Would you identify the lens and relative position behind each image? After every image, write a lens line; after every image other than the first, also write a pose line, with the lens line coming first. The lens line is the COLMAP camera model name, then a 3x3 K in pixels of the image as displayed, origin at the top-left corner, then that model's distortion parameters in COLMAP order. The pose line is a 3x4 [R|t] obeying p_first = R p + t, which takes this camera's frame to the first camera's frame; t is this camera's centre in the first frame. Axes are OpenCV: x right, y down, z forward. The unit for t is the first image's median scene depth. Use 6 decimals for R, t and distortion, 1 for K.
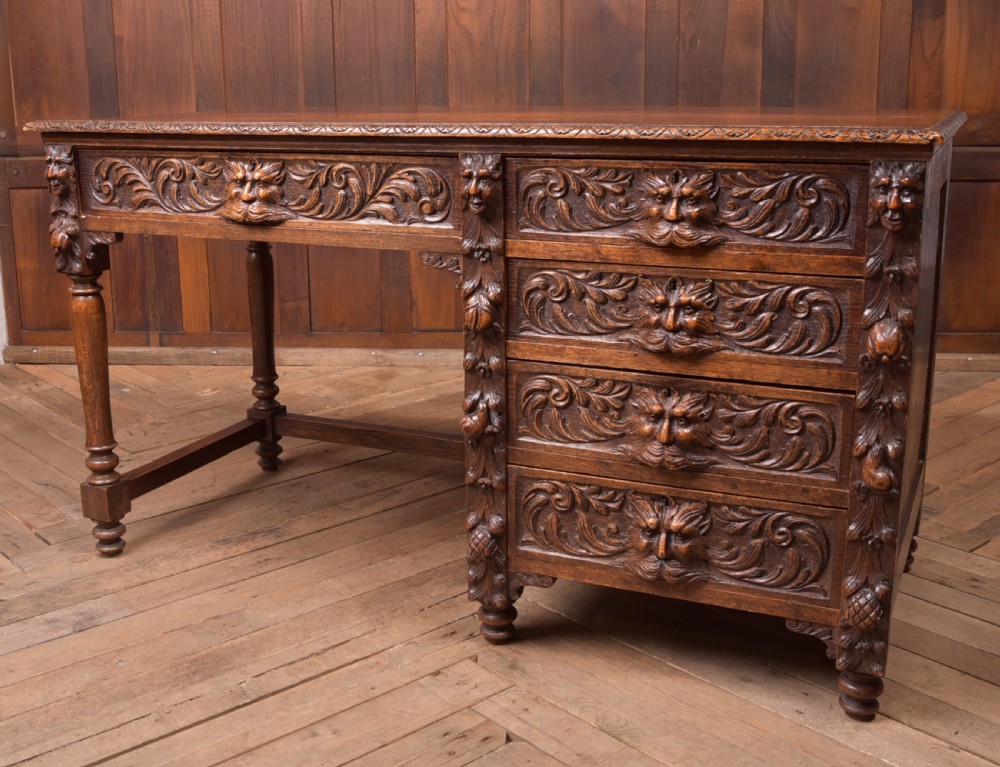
lens RADIAL K [[1184.9, 0, 444.9], [0, 1184.9, 344.7], [0, 0, 1]] dist [-0.079709, 0.000000]
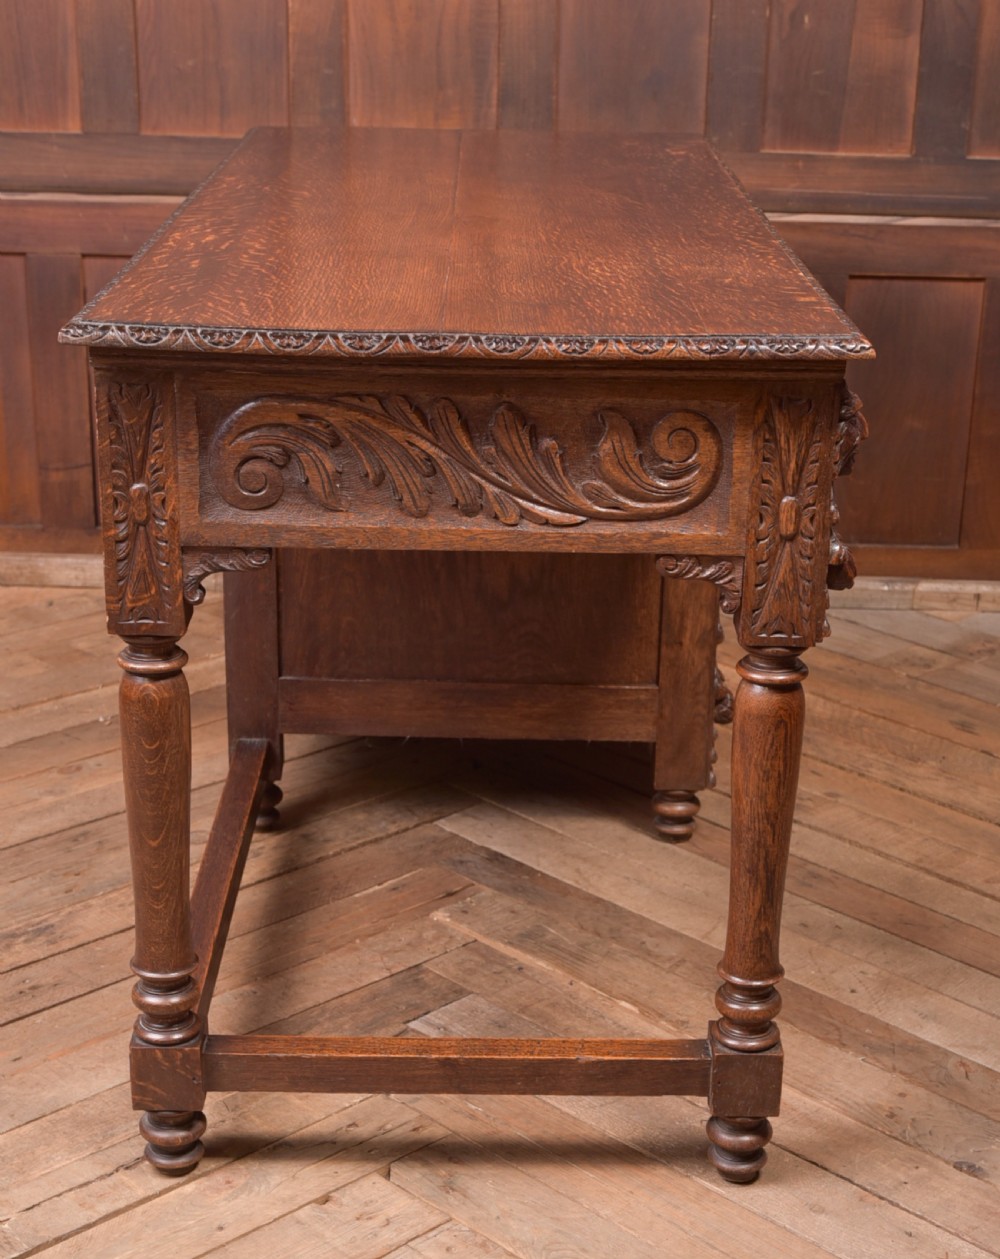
lens RADIAL K [[2228.1, 0, 554.4], [0, 2228.1, 756.6], [0, 0, 1]] dist [0.006411, 0.000000]
pose [[0.995081, 0.007458, 0.098787, -0.002996], [-0.021586, 0.989527, 0.142724, -0.086631], [-0.096687, -0.144154, 0.984820, -0.094005]]
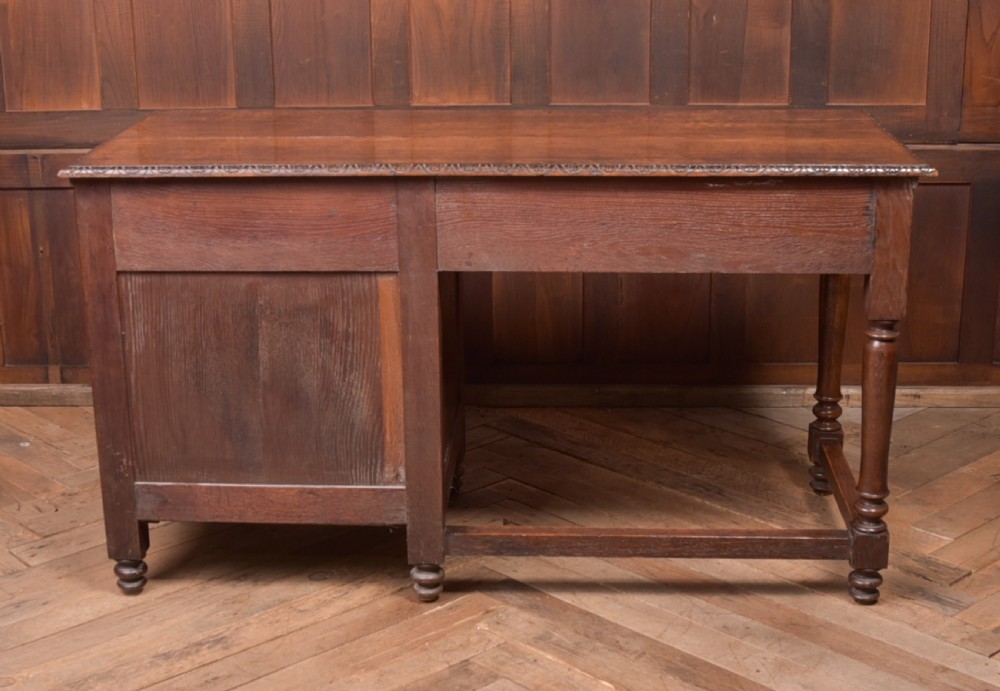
lens RADIAL K [[1618.1, 0, 504.9], [0, 1618.1, 386.1], [0, 0, 1]] dist [-0.081667, 0.000000]
pose [[0.998271, -0.010956, 0.057749, 0.000457], [0.006887, 0.997510, 0.070194, -0.110788], [-0.058375, -0.069675, 0.995860, -0.191986]]
